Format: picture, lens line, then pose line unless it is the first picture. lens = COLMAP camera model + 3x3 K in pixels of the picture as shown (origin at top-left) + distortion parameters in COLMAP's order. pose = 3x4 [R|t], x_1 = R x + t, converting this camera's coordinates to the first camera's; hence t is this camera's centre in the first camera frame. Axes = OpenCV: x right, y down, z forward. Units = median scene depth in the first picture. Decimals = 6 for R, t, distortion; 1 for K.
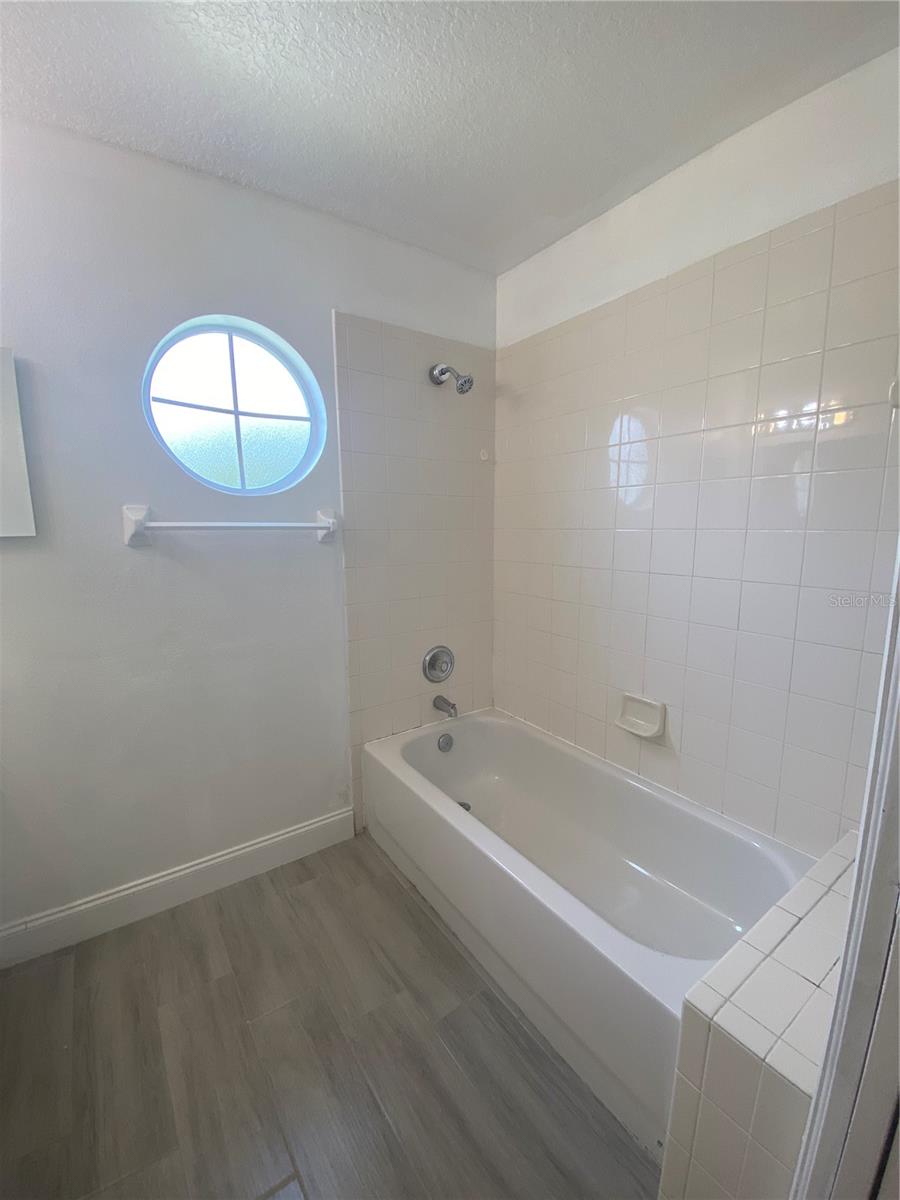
lens RADIAL K [[481.1, 0, 457.1], [0, 481.1, 601.9], [0, 0, 1]] dist [0.019858, -0.020022]
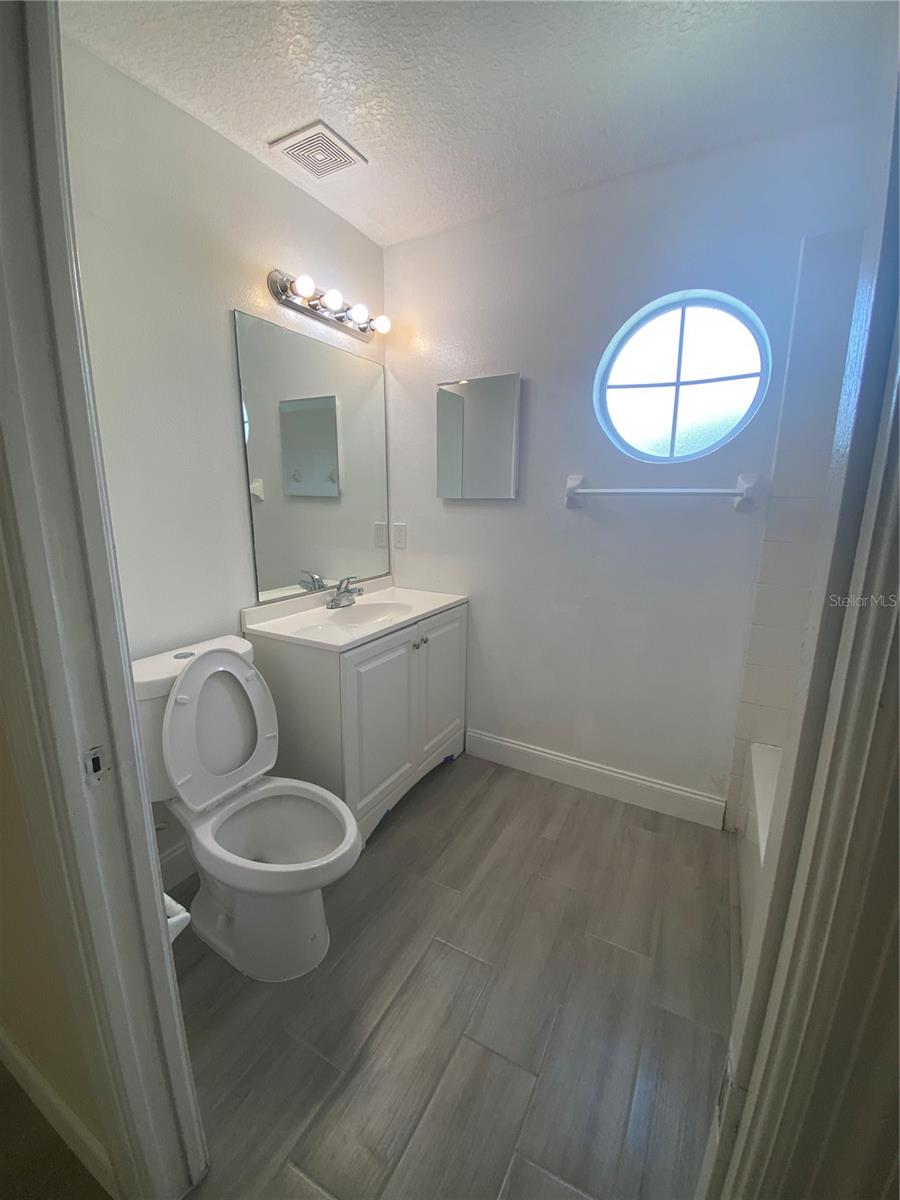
lens RADIAL K [[481.1, 0, 457.1], [0, 481.1, 601.9], [0, 0, 1]] dist [0.019858, -0.020022]
pose [[0.440615, 0.202828, -0.874482, 0.368121], [-0.148309, 0.977202, 0.151927, -0.013511], [0.885360, 0.062752, 0.460651, 0.117953]]
